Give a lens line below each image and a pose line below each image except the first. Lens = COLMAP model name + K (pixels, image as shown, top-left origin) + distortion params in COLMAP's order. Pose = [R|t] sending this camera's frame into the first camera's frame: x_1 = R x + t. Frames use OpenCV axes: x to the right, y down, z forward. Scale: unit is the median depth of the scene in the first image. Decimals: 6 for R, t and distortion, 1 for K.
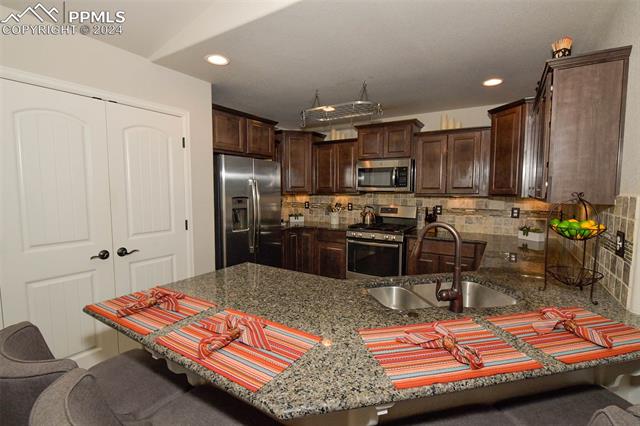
lens RADIAL K [[293.7, 0, 320.0], [0, 293.7, 213.0], [0, 0, 1]] dist [-0.003032, -0.000324]
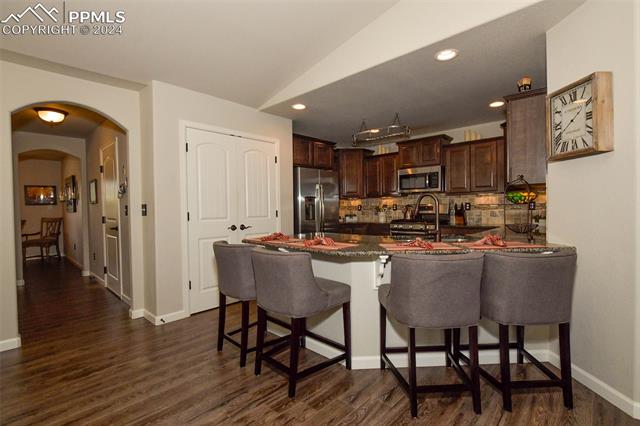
lens RADIAL K [[293.7, 0, 320.0], [0, 293.7, 213.0], [0, 0, 1]] dist [-0.003032, -0.000324]
pose [[0.981136, -0.012238, -0.192930, 0.039675], [0.000398, 0.998120, -0.061291, 0.094366], [0.193317, 0.060058, 0.979296, -0.316851]]
